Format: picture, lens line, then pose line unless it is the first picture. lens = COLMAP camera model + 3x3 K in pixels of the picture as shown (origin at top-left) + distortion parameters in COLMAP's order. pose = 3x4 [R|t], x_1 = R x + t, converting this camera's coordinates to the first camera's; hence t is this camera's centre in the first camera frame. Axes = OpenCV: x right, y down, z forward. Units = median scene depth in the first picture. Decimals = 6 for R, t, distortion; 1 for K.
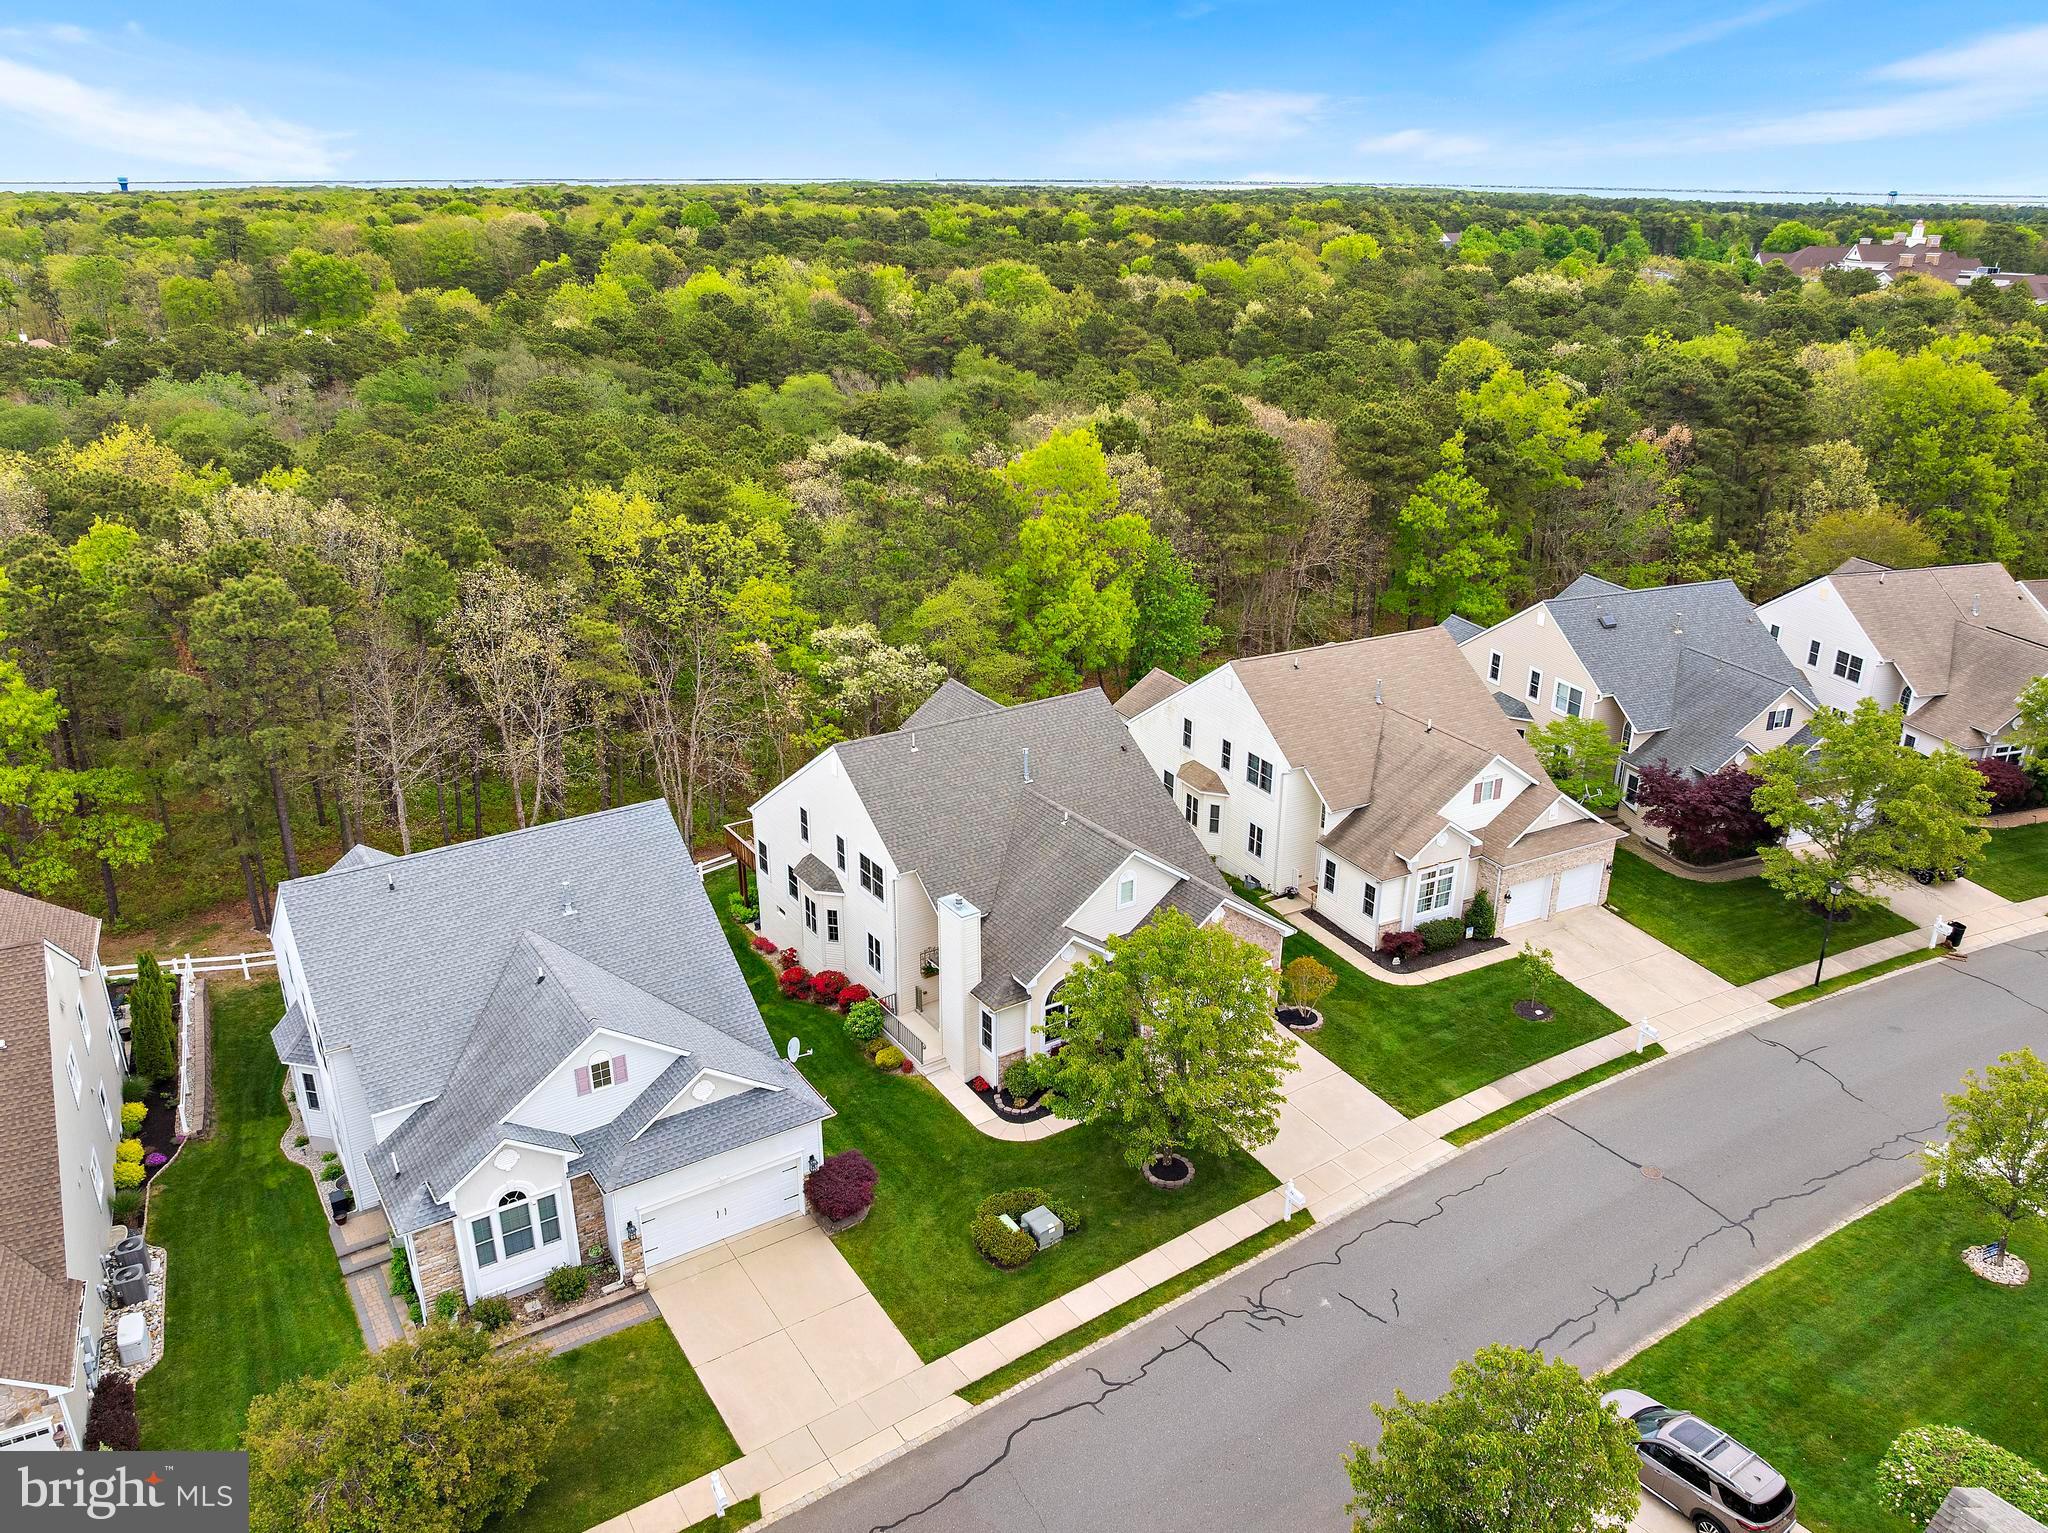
lens RADIAL K [[1468.4, 0, 1035.1], [0, 1468.4, 730.7], [0, 0, 1]] dist [-0.042241, 0.001482]
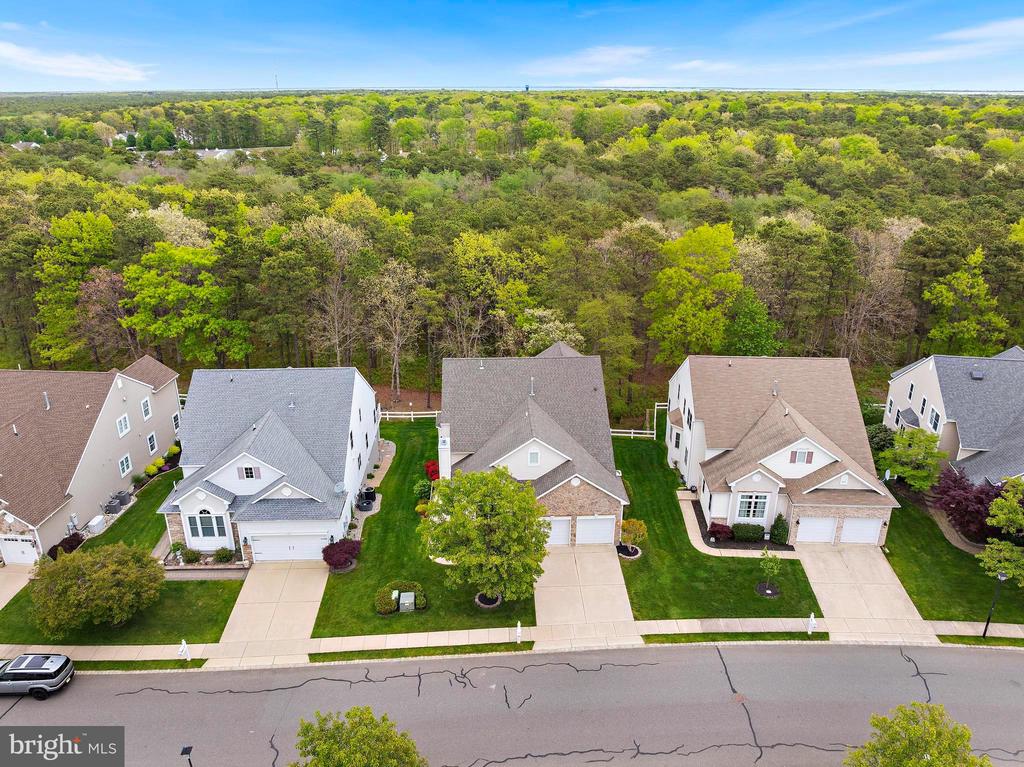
lens RADIAL K [[731.9, 0, 526.8], [0, 731.9, 387.5], [0, 0, 1]] dist [-0.060280, 0.036628]
pose [[0.861142, 0.190400, -0.471362, 0.490619], [-0.176244, 0.981524, 0.074487, -0.050136], [0.476836, 0.018931, 0.878789, 0.158321]]
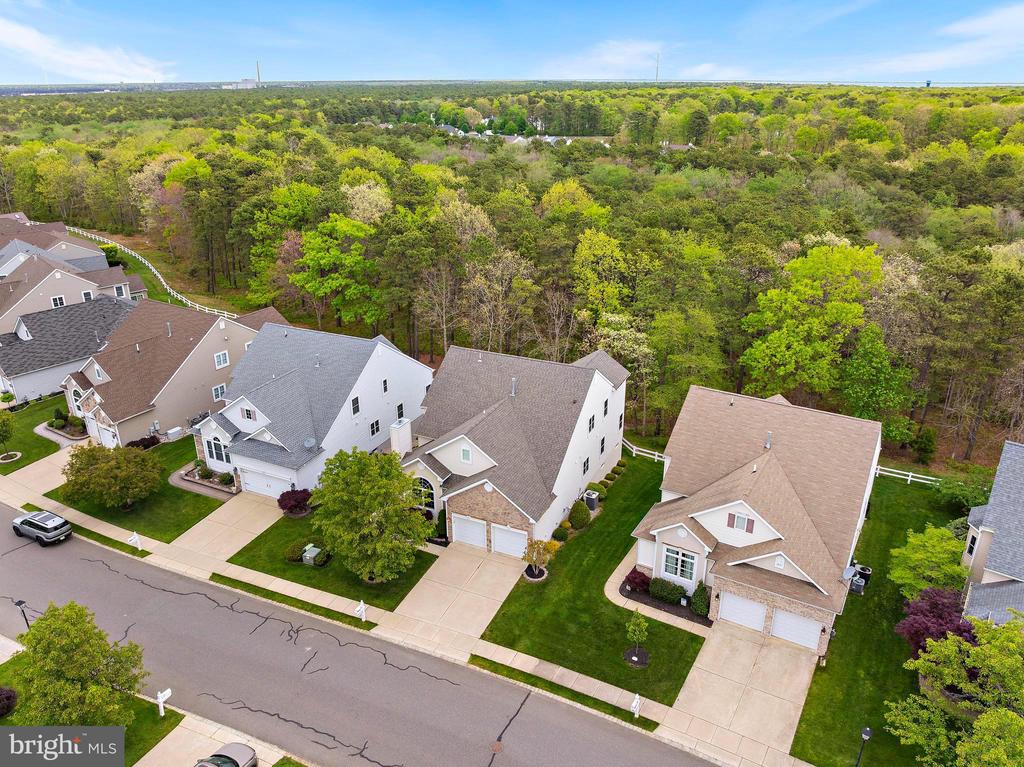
lens RADIAL K [[731.9, 0, 526.8], [0, 731.9, 387.5], [0, 0, 1]] dist [-0.060280, 0.036628]
pose [[0.534888, 0.325277, -0.779801, 0.827631], [-0.295341, 0.936685, 0.188135, -0.177281], [0.791624, 0.129675, 0.597090, 0.487332]]
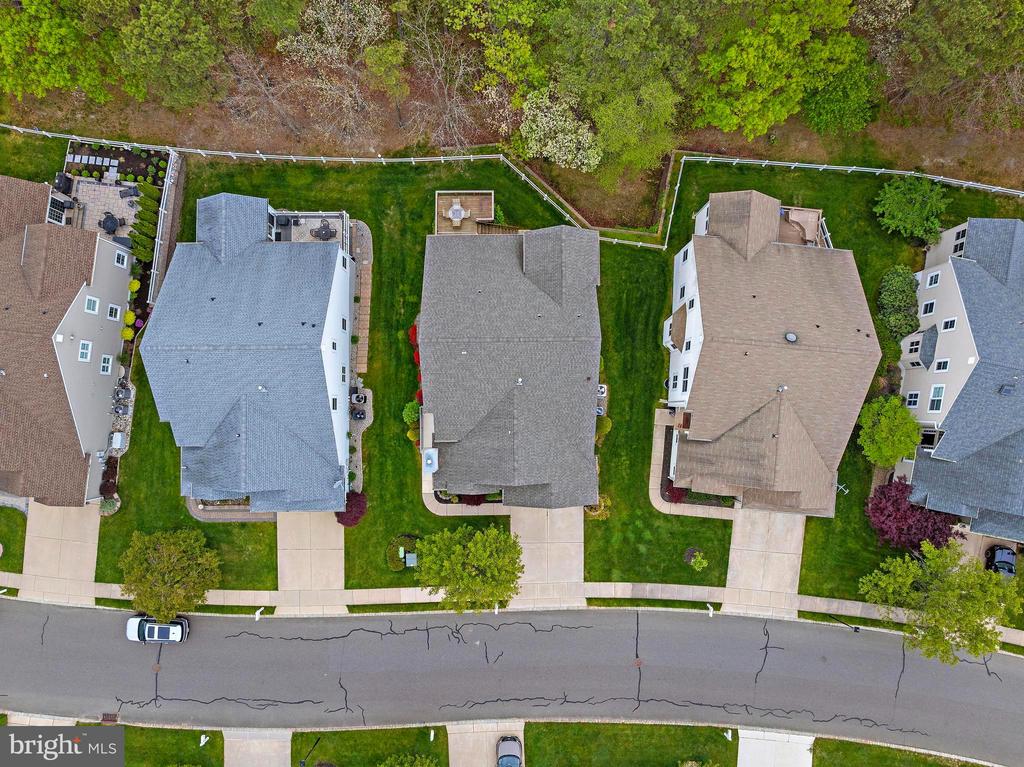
lens RADIAL K [[734.2, 0, 517.5], [0, 734.2, 365.6], [0, 0, 1]] dist [-0.042241, 0.001482]
pose [[0.836971, 0.547095, -0.012922, -0.008236], [-0.211768, 0.345565, 0.914188, -0.884481], [0.504613, -0.762412, 0.405085, 0.714481]]
